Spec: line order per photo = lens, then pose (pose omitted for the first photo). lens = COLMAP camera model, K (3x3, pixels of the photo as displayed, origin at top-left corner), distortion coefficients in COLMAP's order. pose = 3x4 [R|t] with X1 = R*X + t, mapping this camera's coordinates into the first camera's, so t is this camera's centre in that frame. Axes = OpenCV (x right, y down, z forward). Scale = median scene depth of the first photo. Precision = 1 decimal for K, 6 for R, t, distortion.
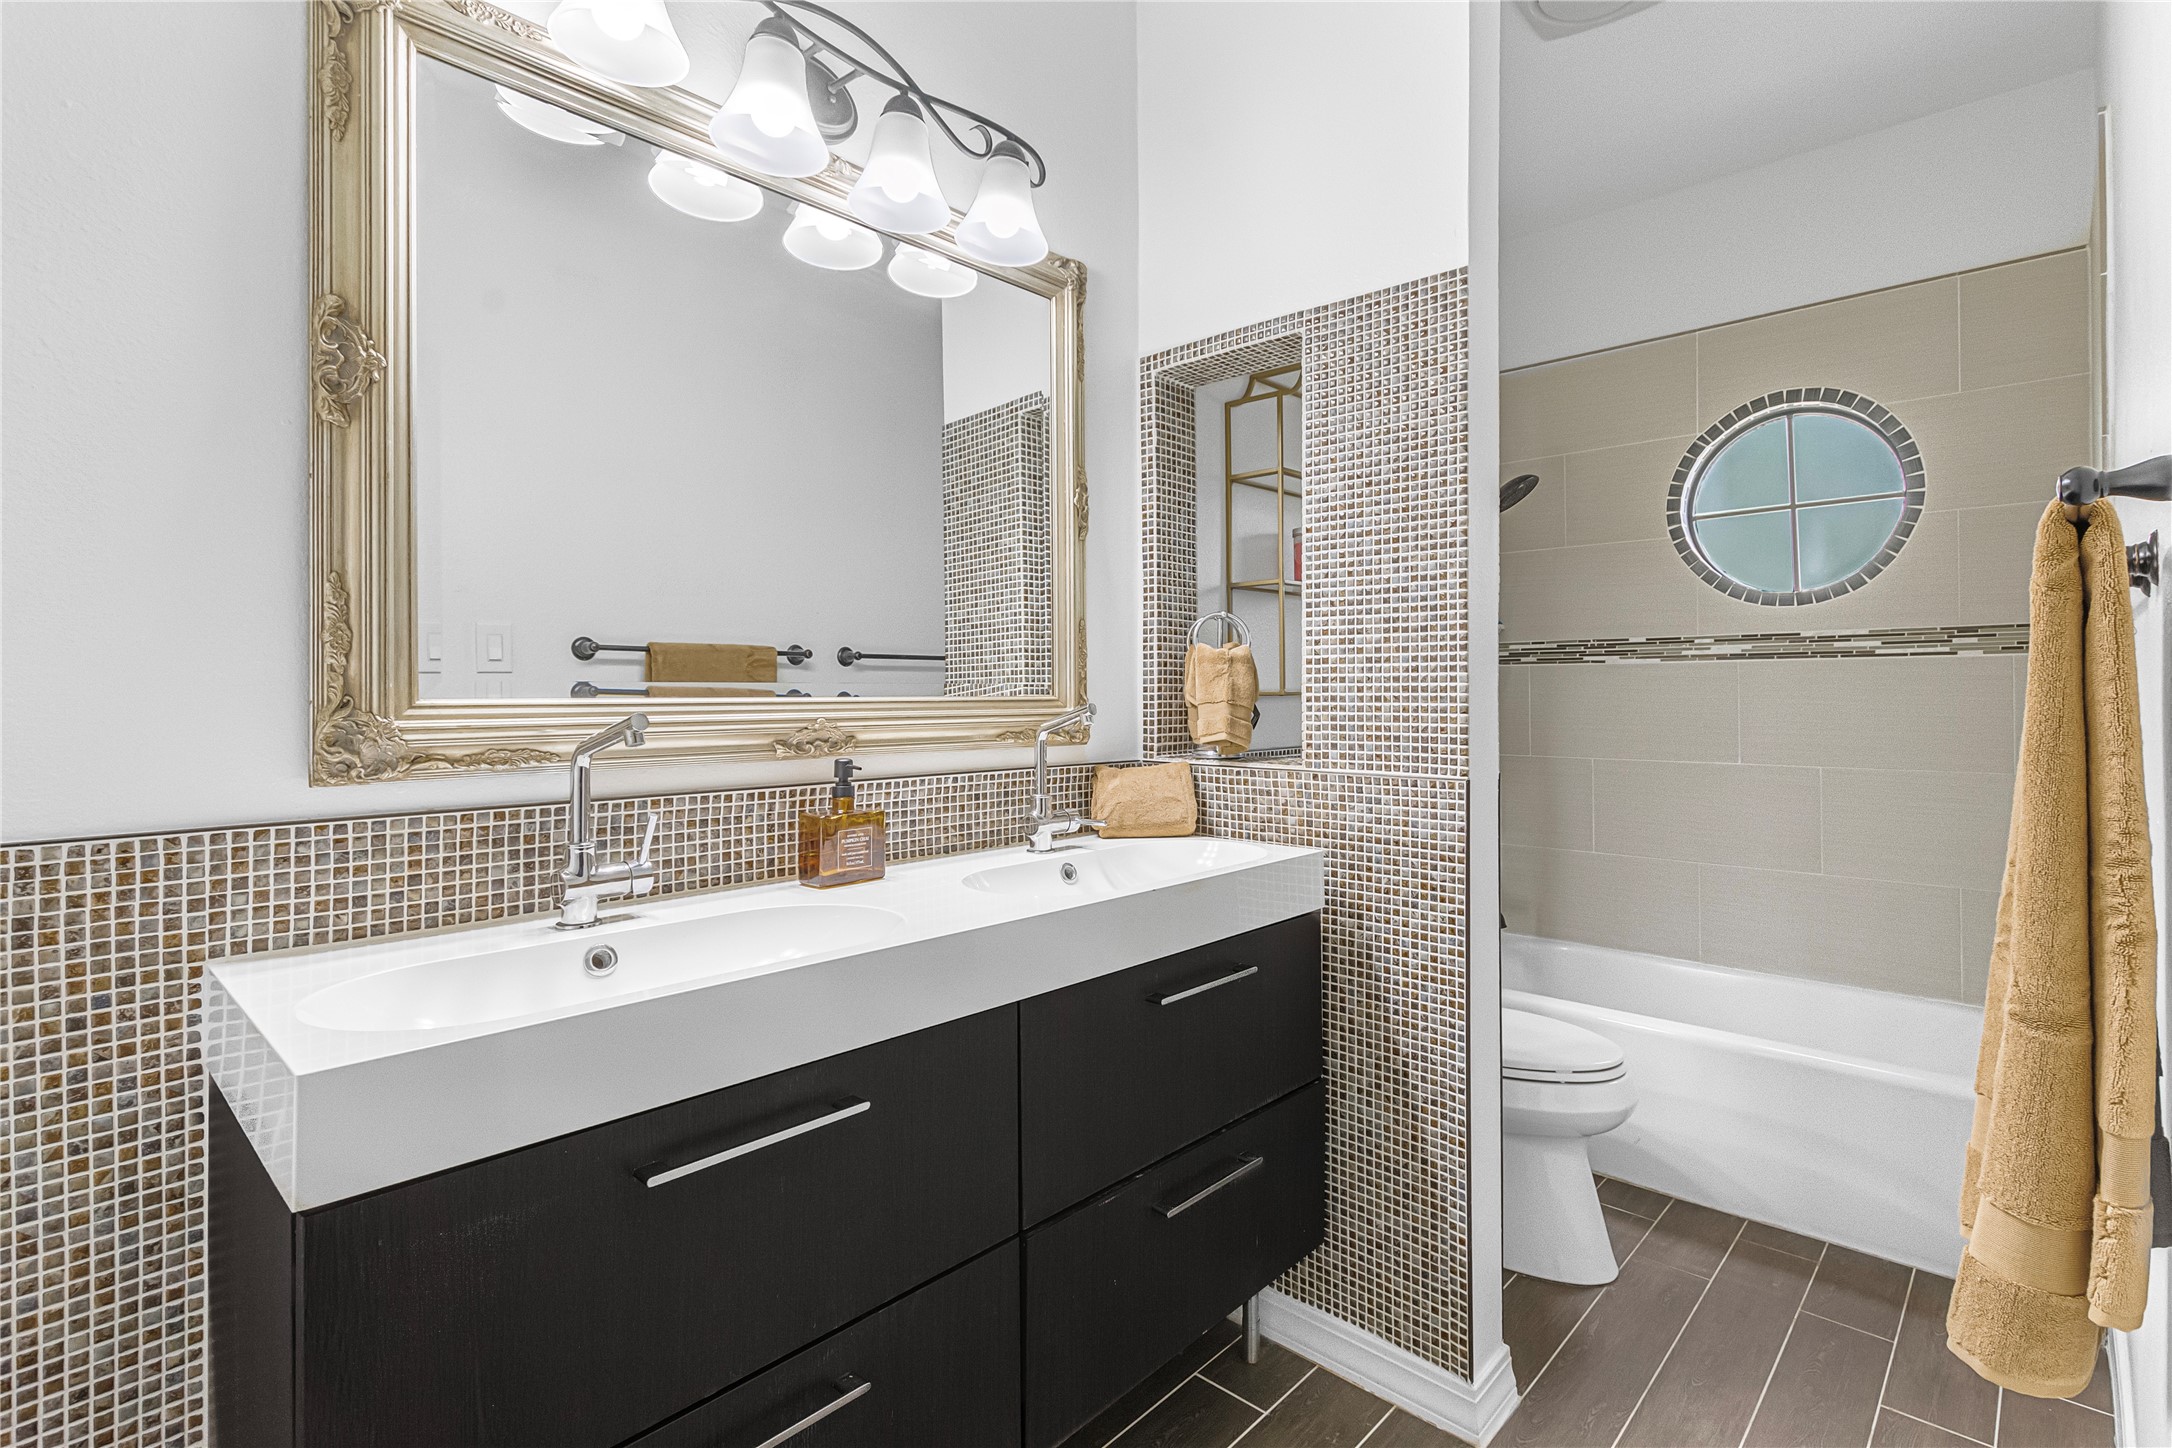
lens RADIAL K [[1033.7, 0, 1114.5], [0, 1033.7, 645.7], [0, 0, 1]] dist [-0.001641, 0.000181]
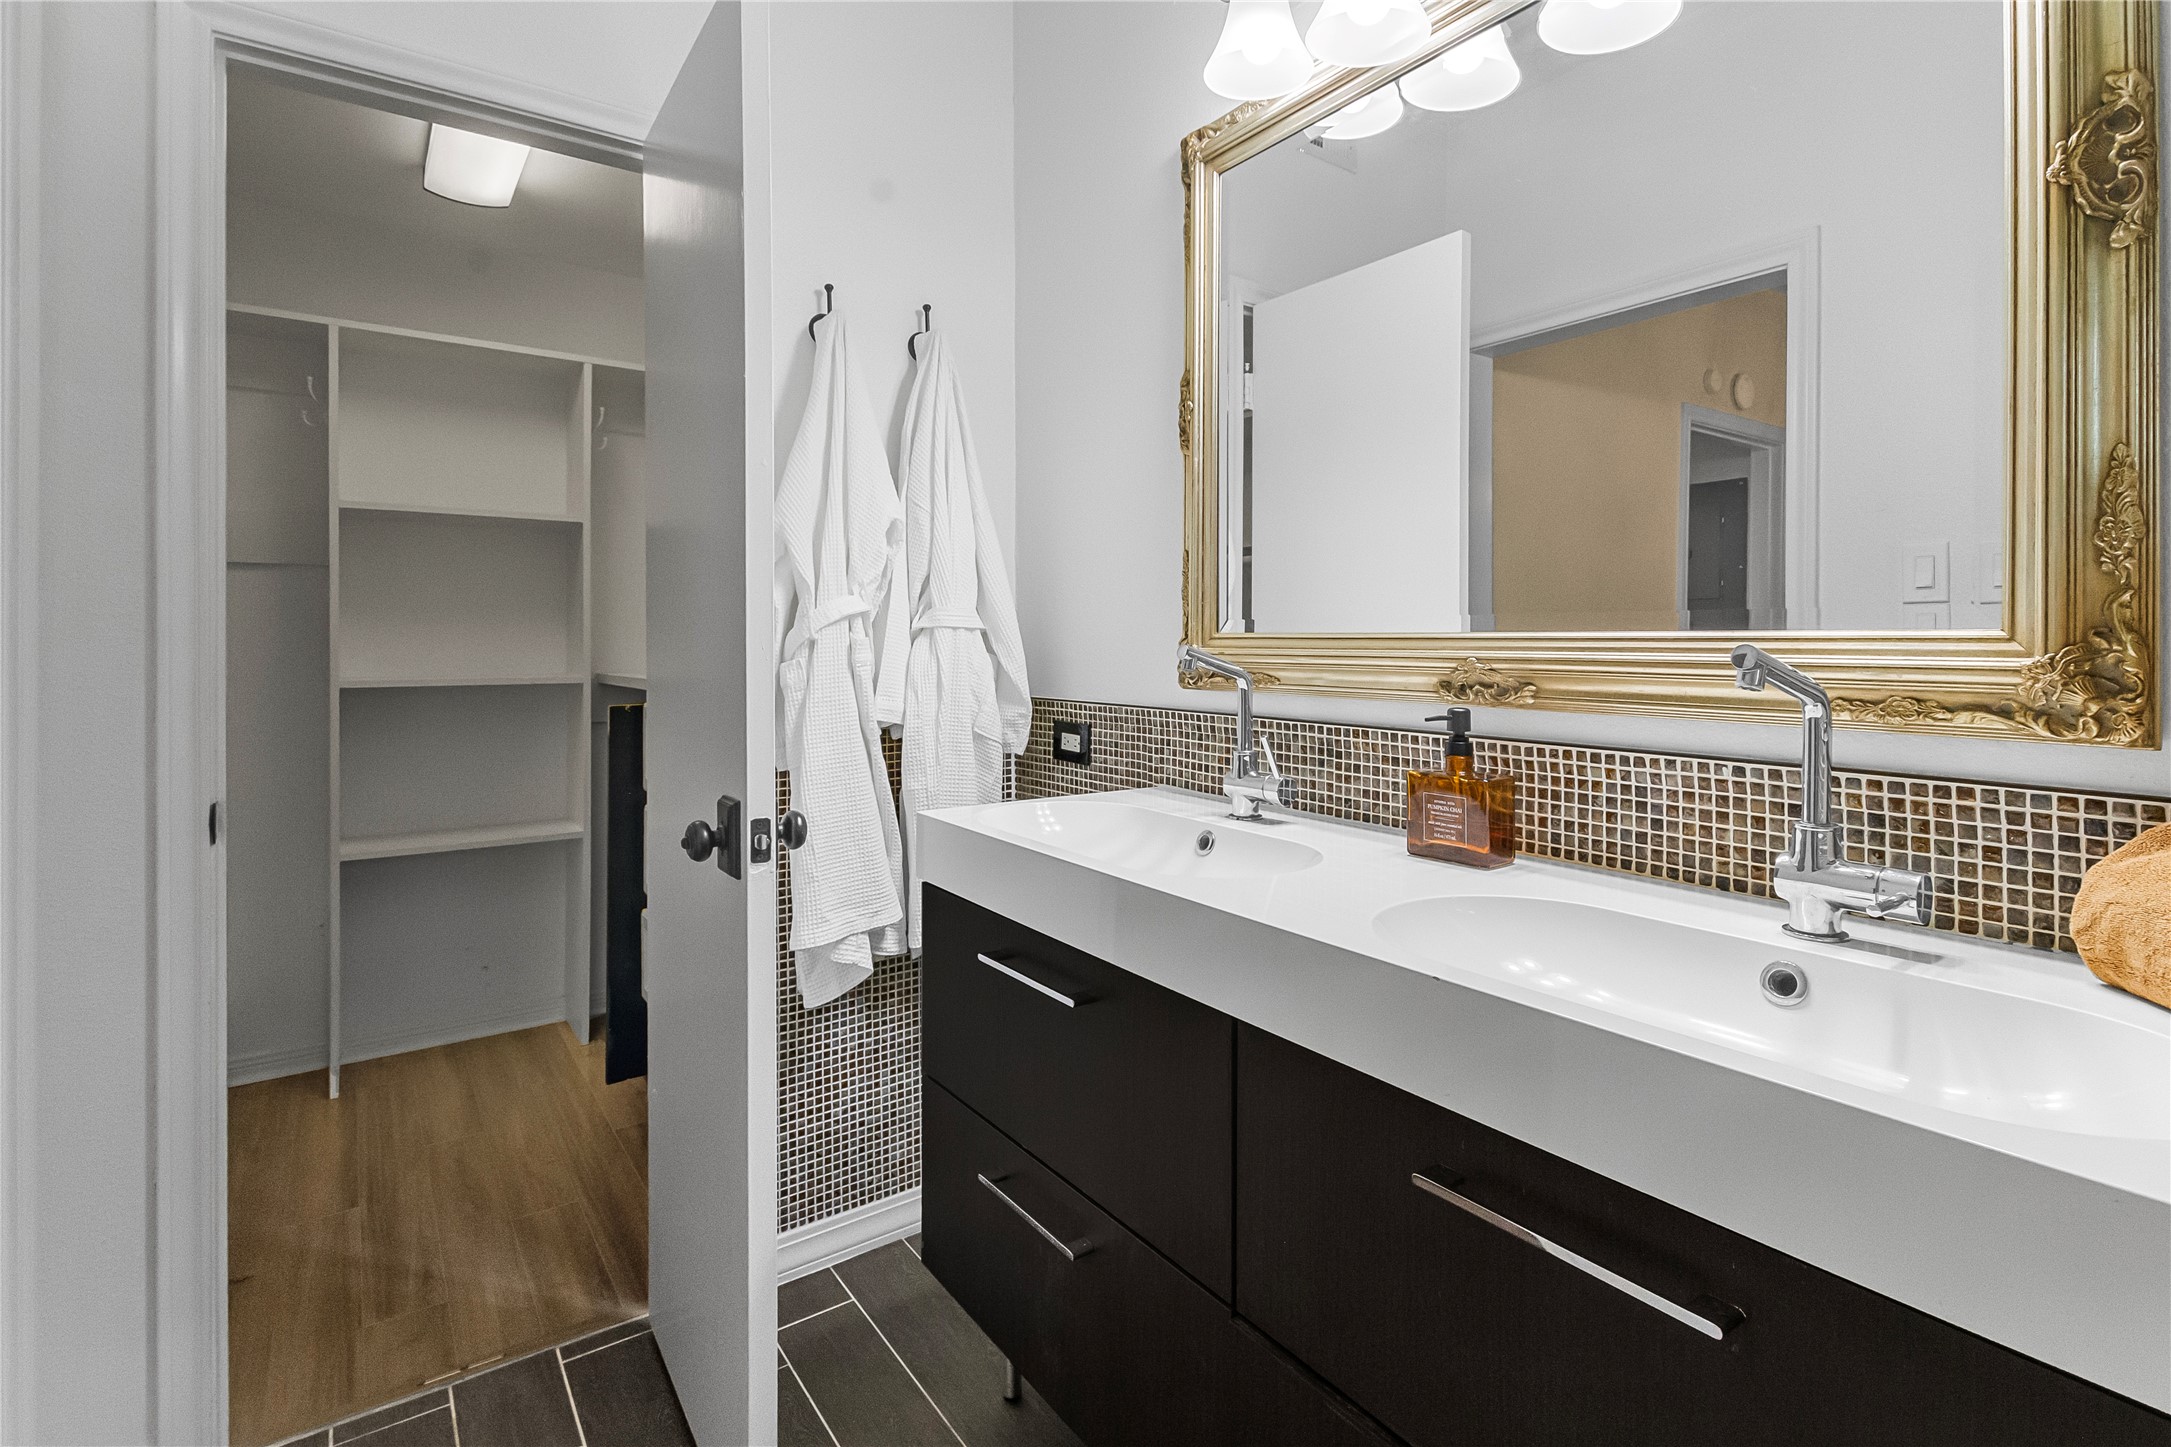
lens RADIAL K [[1033.2, 0, 1114.0], [0, 1033.2, 645.2], [0, 0, 1]] dist [-0.001641, 0.000181]
pose [[-0.196560, 0.006025, -0.980473, 0.566965], [0.040596, 0.999174, -0.001998, 0.050960], [0.979651, -0.040196, -0.196642, 0.880854]]
